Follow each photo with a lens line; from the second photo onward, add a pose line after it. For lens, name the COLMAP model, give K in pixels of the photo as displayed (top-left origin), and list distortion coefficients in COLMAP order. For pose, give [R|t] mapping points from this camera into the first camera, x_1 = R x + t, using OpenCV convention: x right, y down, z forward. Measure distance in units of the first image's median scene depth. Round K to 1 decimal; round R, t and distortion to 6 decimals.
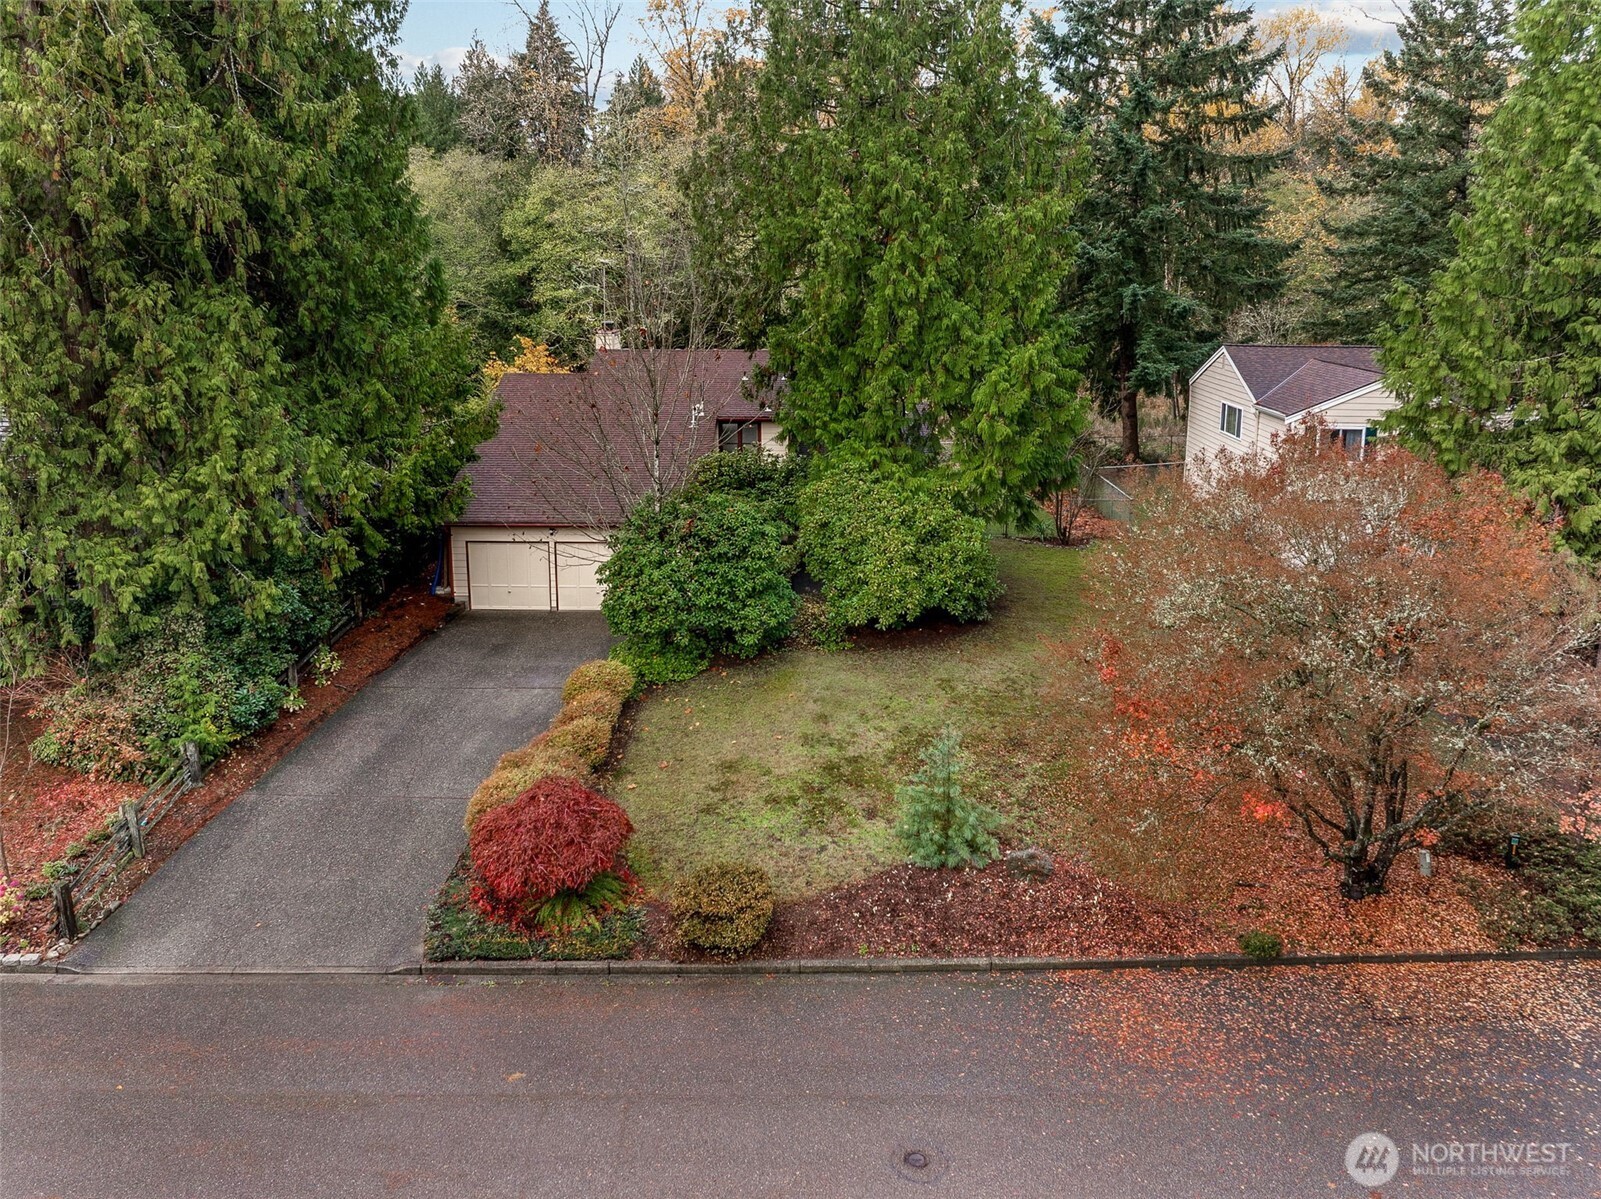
lens RADIAL K [[1351.7, 0, 863.0], [0, 1351.7, 213.4], [0, 0, 1]] dist [-0.017920, -0.021632]
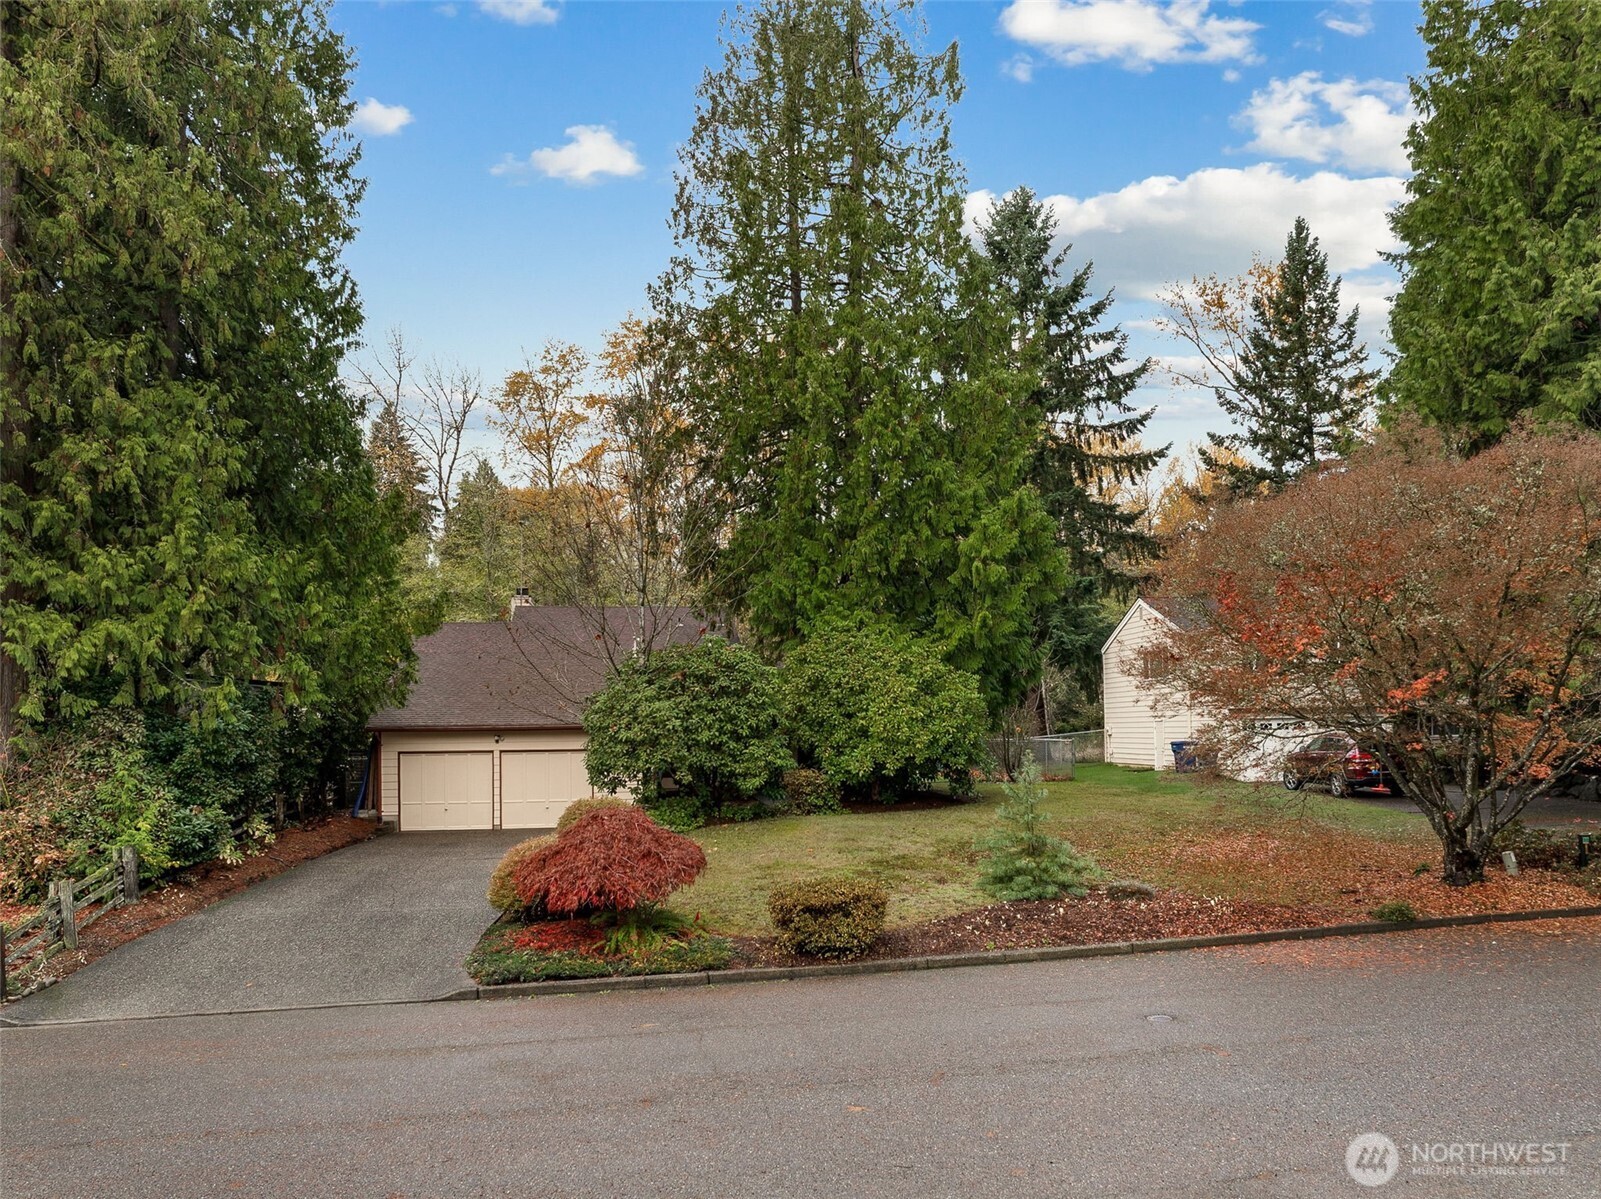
lens RADIAL K [[1314.7, 0, 800.5], [0, 1314.7, 599.5], [0, 0, 1]] dist [-0.032850, -0.004333]
pose [[0.982343, 0.005319, 0.187013, -0.221838], [0.038593, 0.972335, -0.230379, 0.403501], [-0.183064, 0.233529, 0.954962, 0.110655]]
